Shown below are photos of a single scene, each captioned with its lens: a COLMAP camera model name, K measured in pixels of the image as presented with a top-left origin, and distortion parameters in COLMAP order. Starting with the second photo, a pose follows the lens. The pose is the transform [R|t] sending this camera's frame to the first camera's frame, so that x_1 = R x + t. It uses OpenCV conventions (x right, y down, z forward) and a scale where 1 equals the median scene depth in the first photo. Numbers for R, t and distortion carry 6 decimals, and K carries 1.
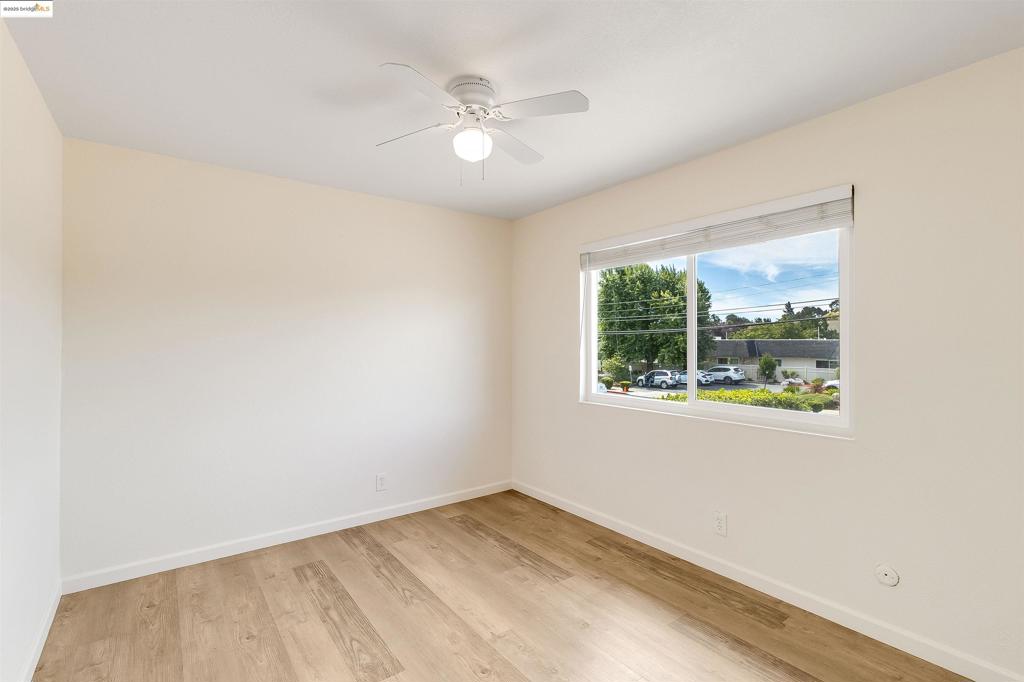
lens RADIAL K [[478.8, 0, 515.2], [0, 478.8, 340.9], [0, 0, 1]] dist [0.002163, 0.000541]
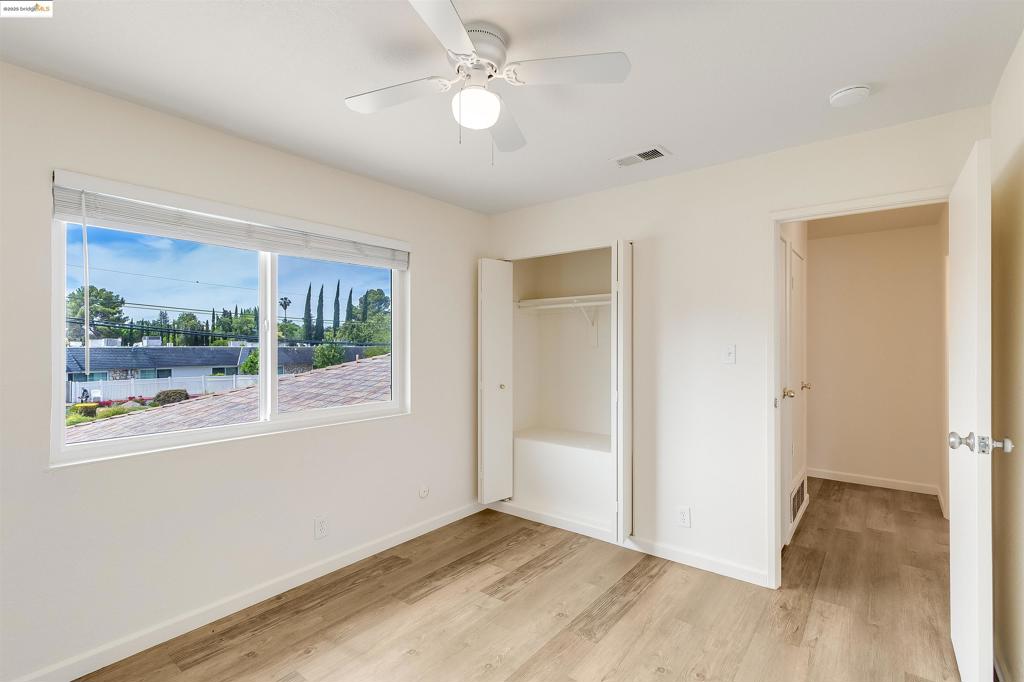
lens RADIAL K [[478.8, 0, 515.2], [0, 478.8, 340.9], [0, 0, 1]] dist [0.002163, 0.000541]
pose [[-0.267802, 0.010937, 0.963412, -0.657275], [0.005428, 0.999937, -0.009843, -0.003153], [-0.963459, 0.002593, -0.267844, 0.851403]]
